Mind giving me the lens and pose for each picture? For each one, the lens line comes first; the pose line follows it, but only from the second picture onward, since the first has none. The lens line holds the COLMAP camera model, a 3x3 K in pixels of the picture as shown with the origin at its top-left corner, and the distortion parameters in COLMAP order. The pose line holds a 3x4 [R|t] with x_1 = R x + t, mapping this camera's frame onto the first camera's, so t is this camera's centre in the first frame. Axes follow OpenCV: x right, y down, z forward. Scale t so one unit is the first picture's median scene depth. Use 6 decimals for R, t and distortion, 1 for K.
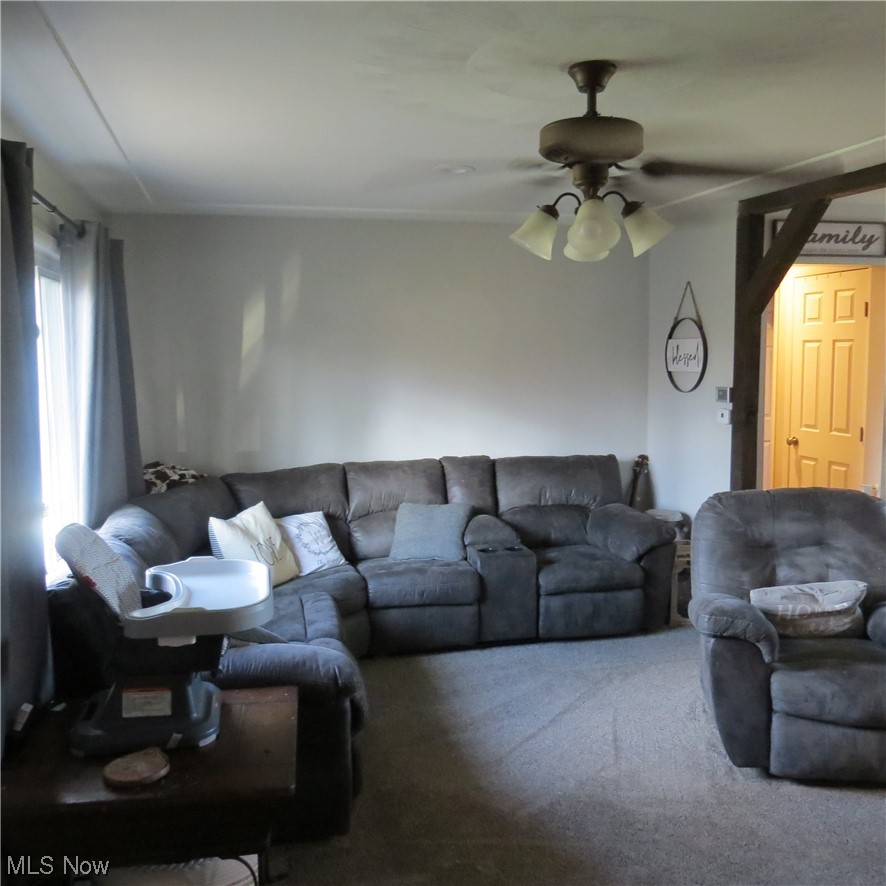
lens RADIAL K [[843.8, 0, 443.0], [0, 843.8, 443.4], [0, 0, 1]] dist [-0.011671, 0.000000]
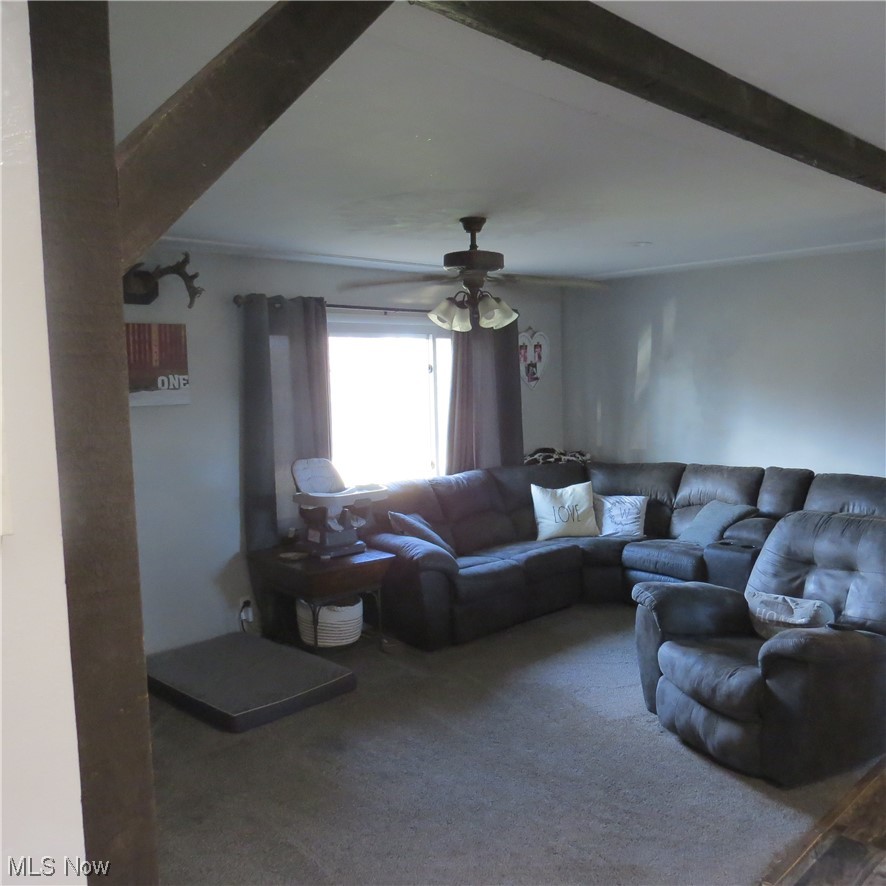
lens RADIAL K [[843.8, 0, 441.2], [0, 843.8, 442.8], [0, 0, 1]] dist [-0.011671, 0.000000]
pose [[0.553969, 0.075868, -0.829073, 0.774173], [-0.079076, 0.996132, 0.038318, -0.027162], [0.828773, 0.044333, 0.557826, 0.006603]]
